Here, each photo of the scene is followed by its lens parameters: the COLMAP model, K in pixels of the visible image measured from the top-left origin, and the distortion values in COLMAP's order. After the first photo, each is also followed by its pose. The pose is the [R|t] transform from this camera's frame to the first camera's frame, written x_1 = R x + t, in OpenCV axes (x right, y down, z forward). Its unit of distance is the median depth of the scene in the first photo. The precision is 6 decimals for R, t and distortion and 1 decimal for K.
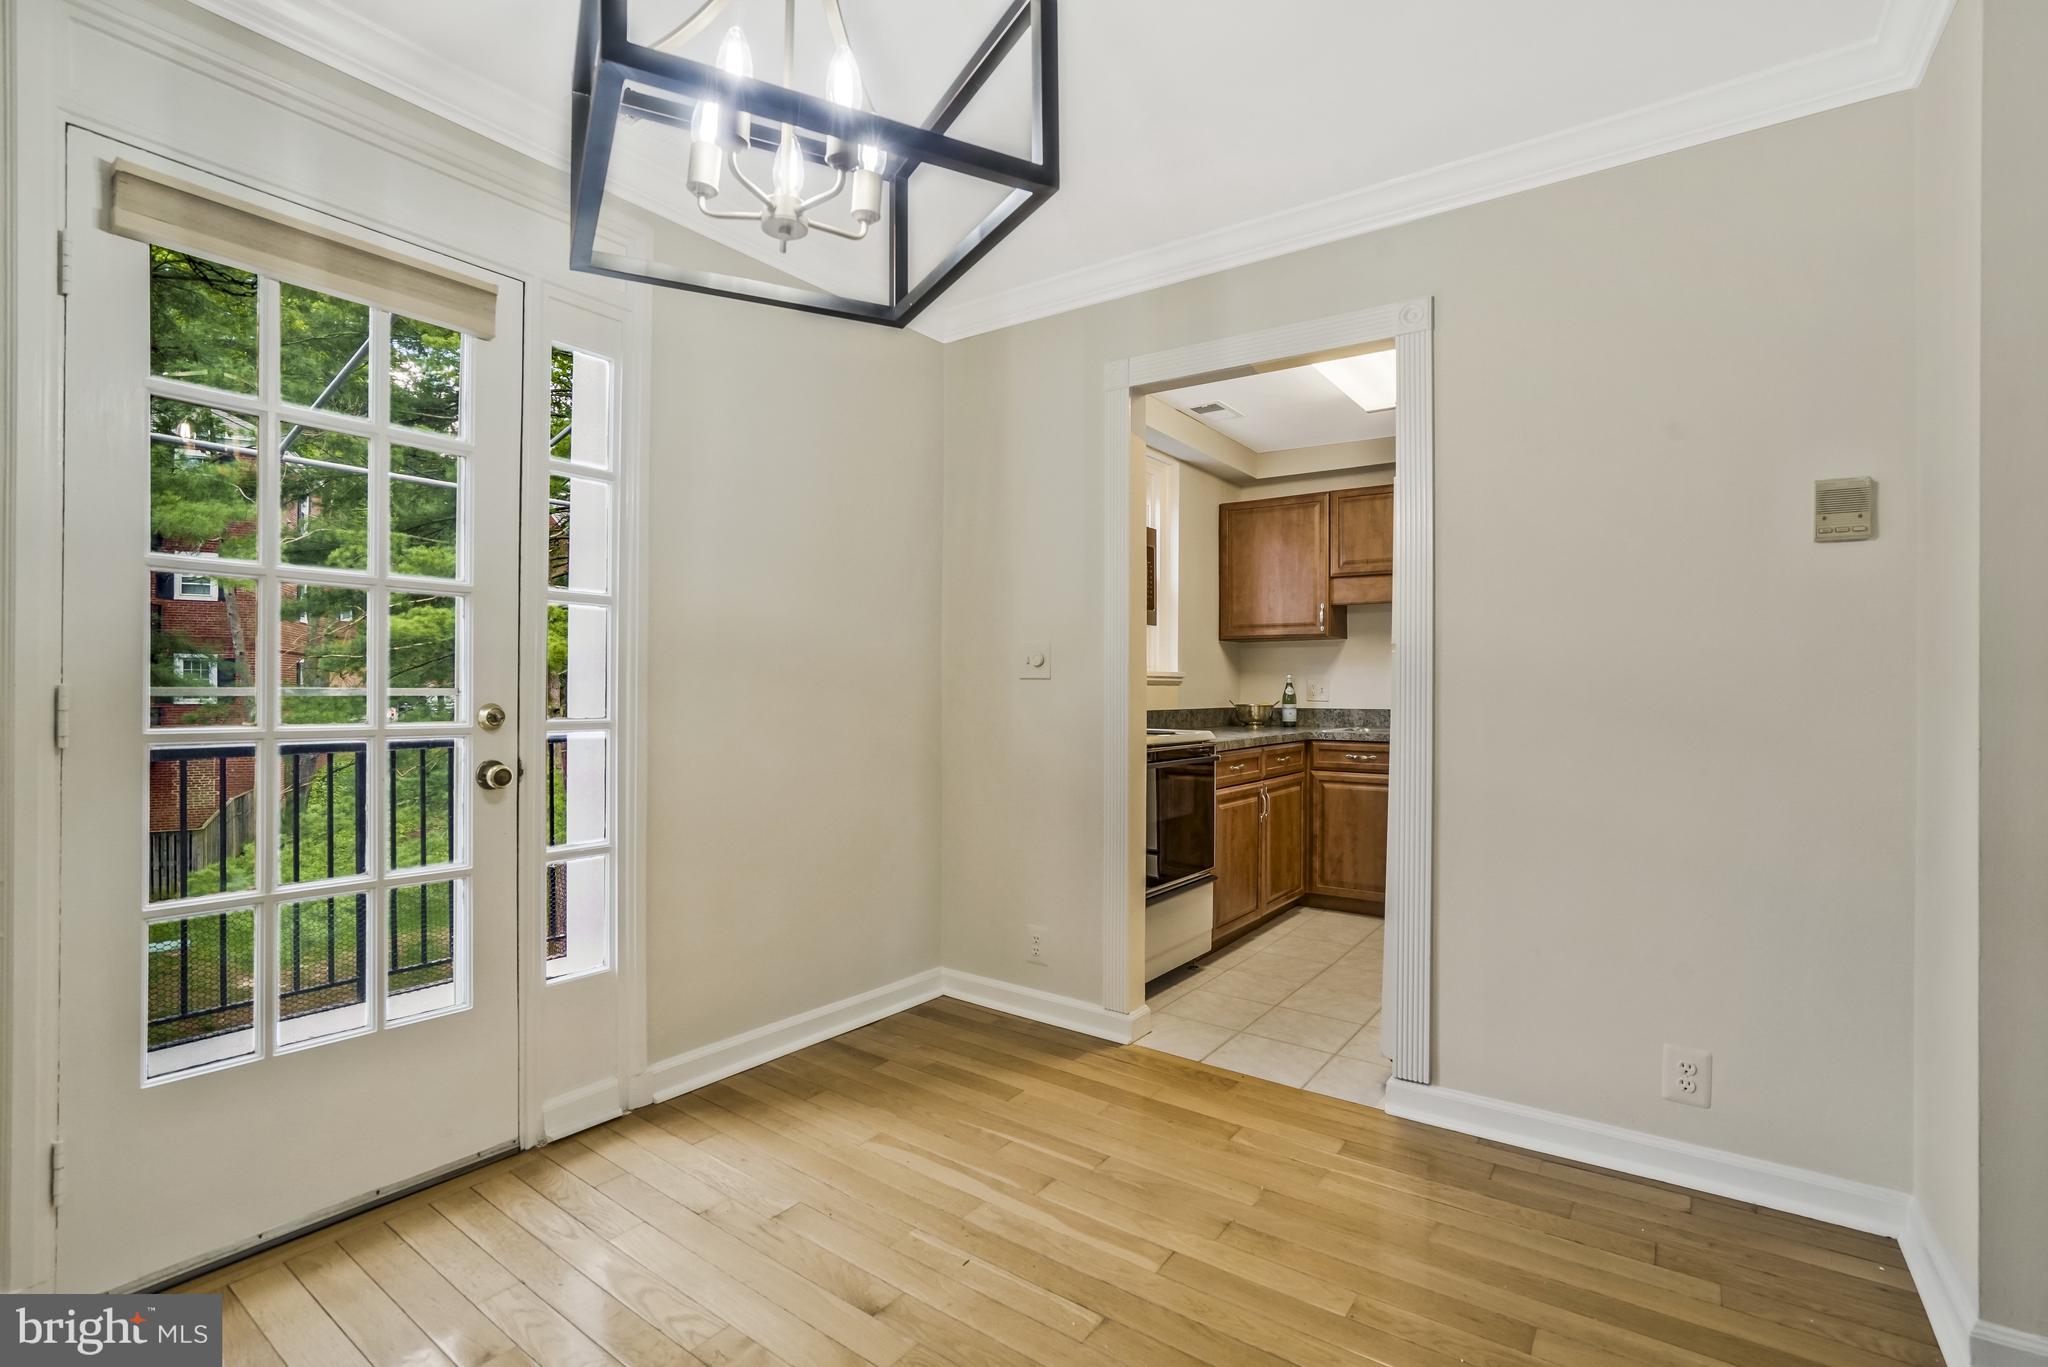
lens RADIAL K [[932.1, 0, 1041.4], [0, 932.1, 681.3], [0, 0, 1]] dist [-0.040689, 0.011739]
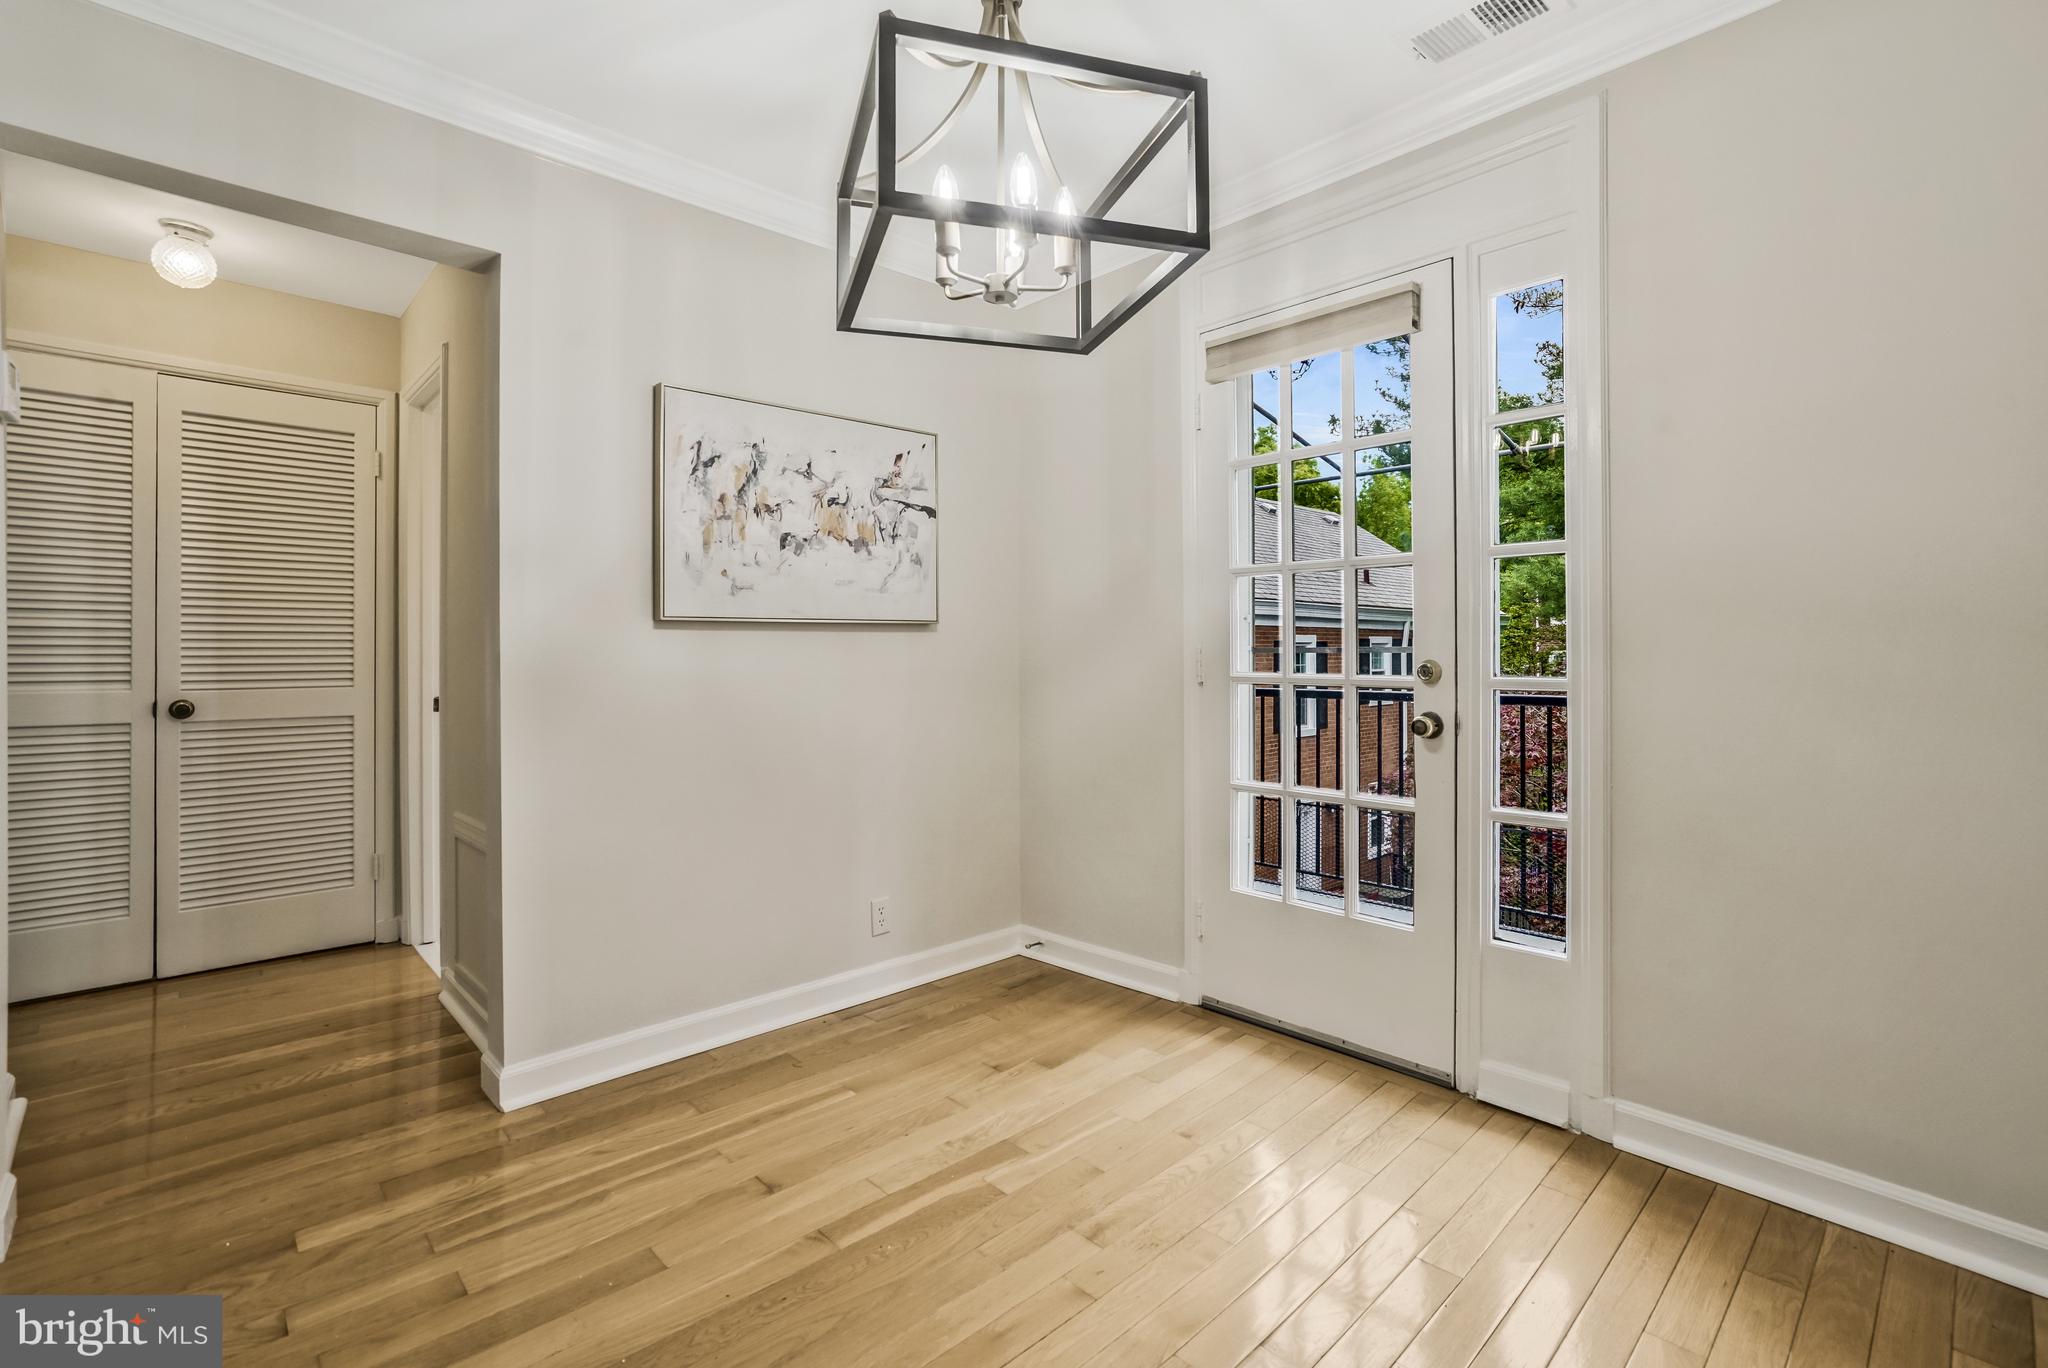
lens RADIAL K [[932.1, 0, 1028.5], [0, 932.1, 647.0], [0, 0, 1]] dist [-0.040689, 0.011739]
pose [[-0.201381, -0.005169, -0.979499, 0.262026], [0.011944, 0.999899, -0.007733, 0.004926], [0.979440, -0.013256, -0.201299, 0.347160]]
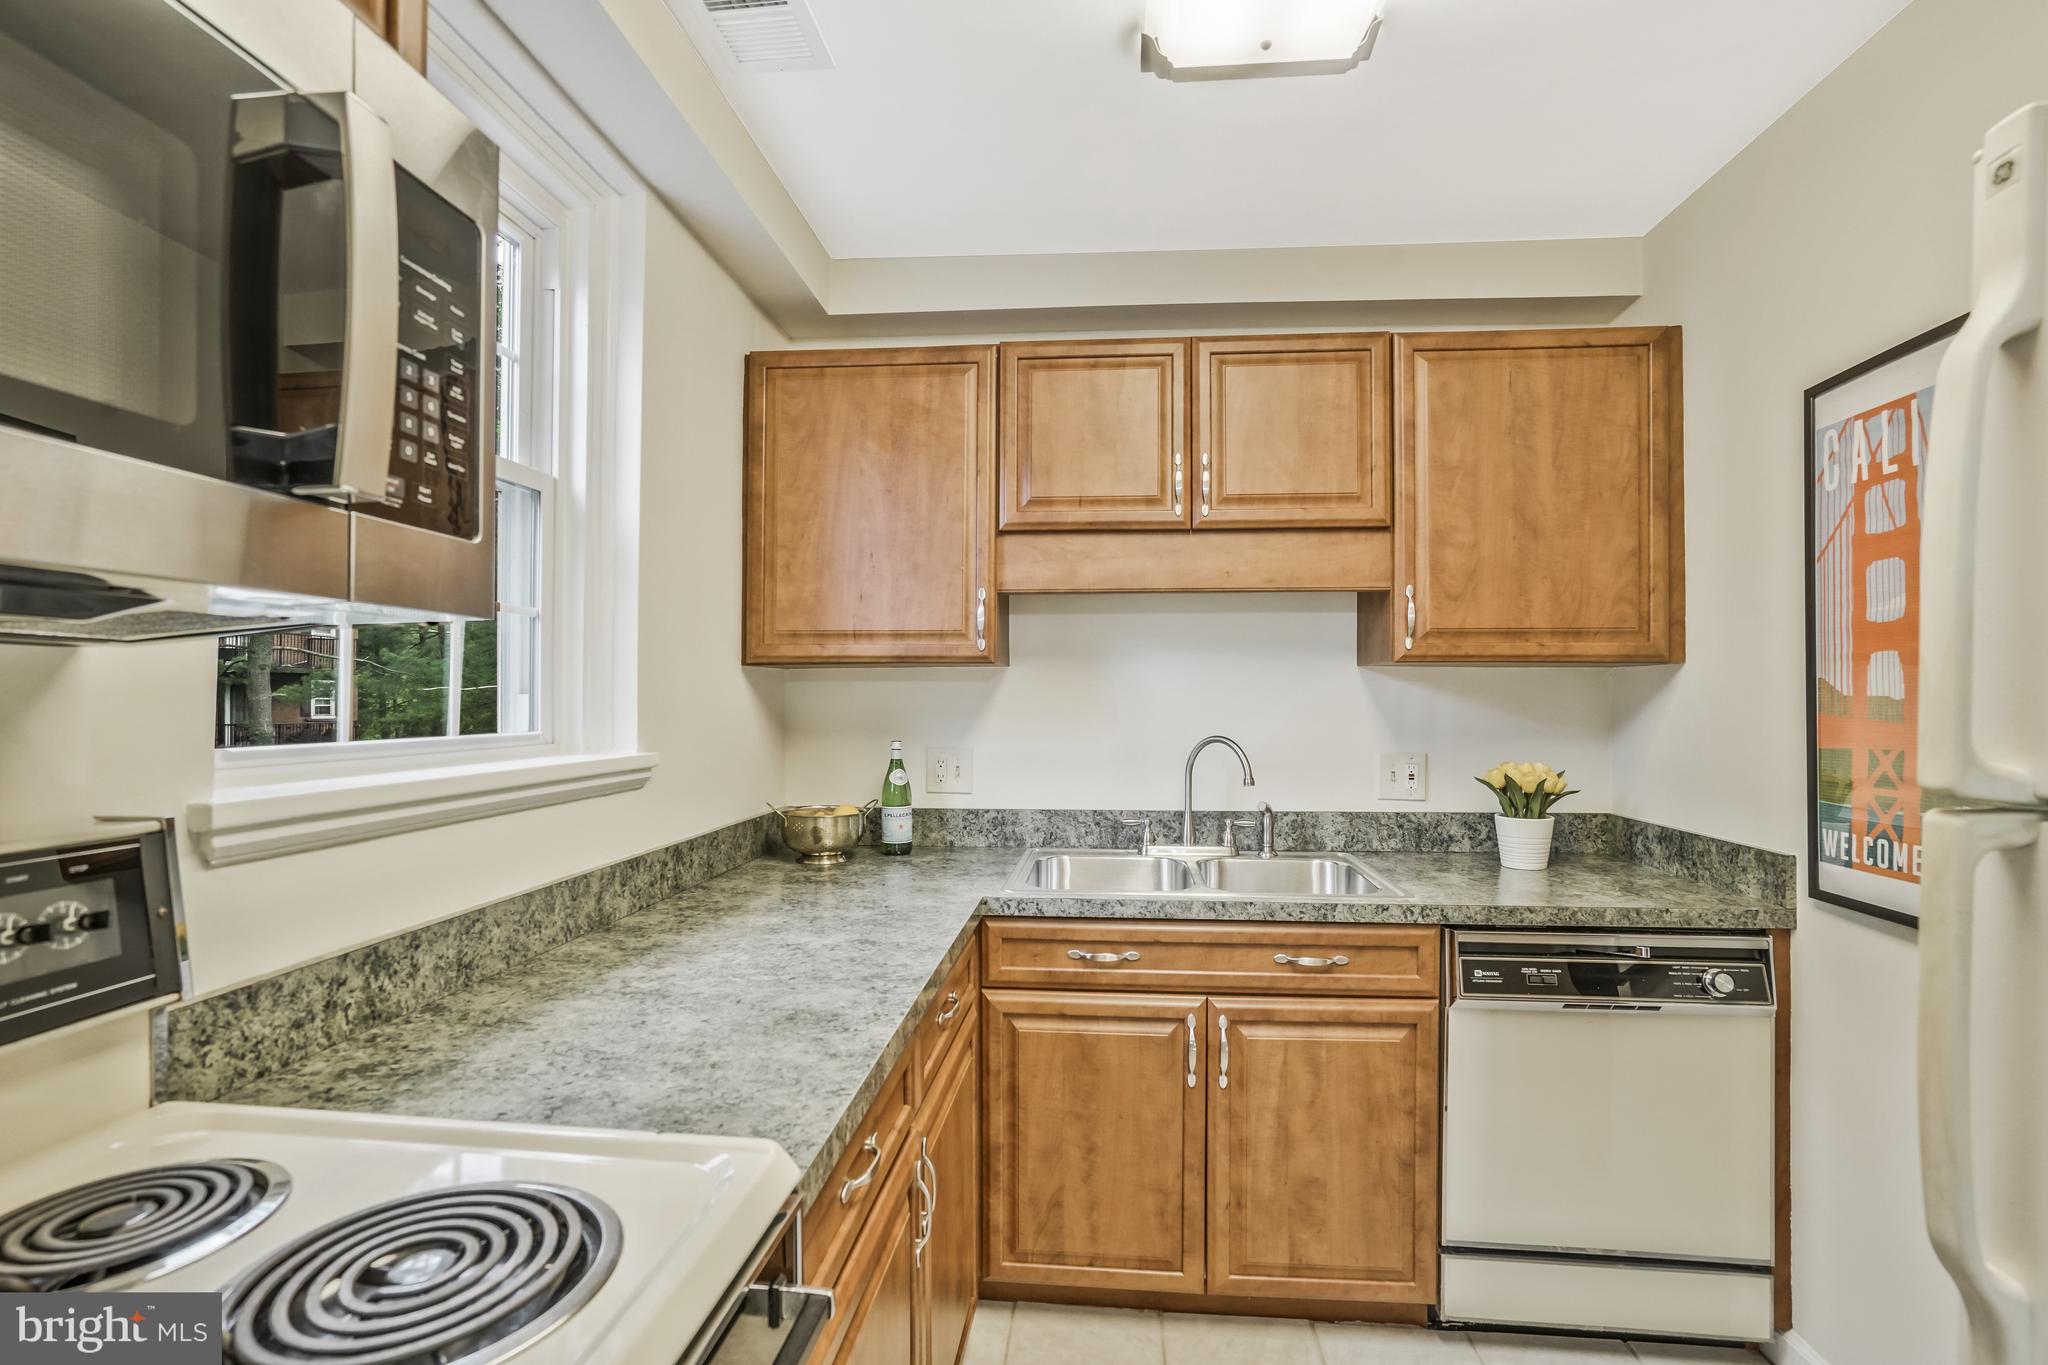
lens RADIAL K [[932.1, 0, 1010.2], [0, 932.1, 693.8], [0, 0, 1]] dist [-0.040689, 0.011739]
pose [[0.875832, -0.001027, 0.482614, 0.104086], [-0.000800, 0.999993, 0.003580, -0.037031], [-0.482615, -0.003522, 0.875826, 0.645289]]
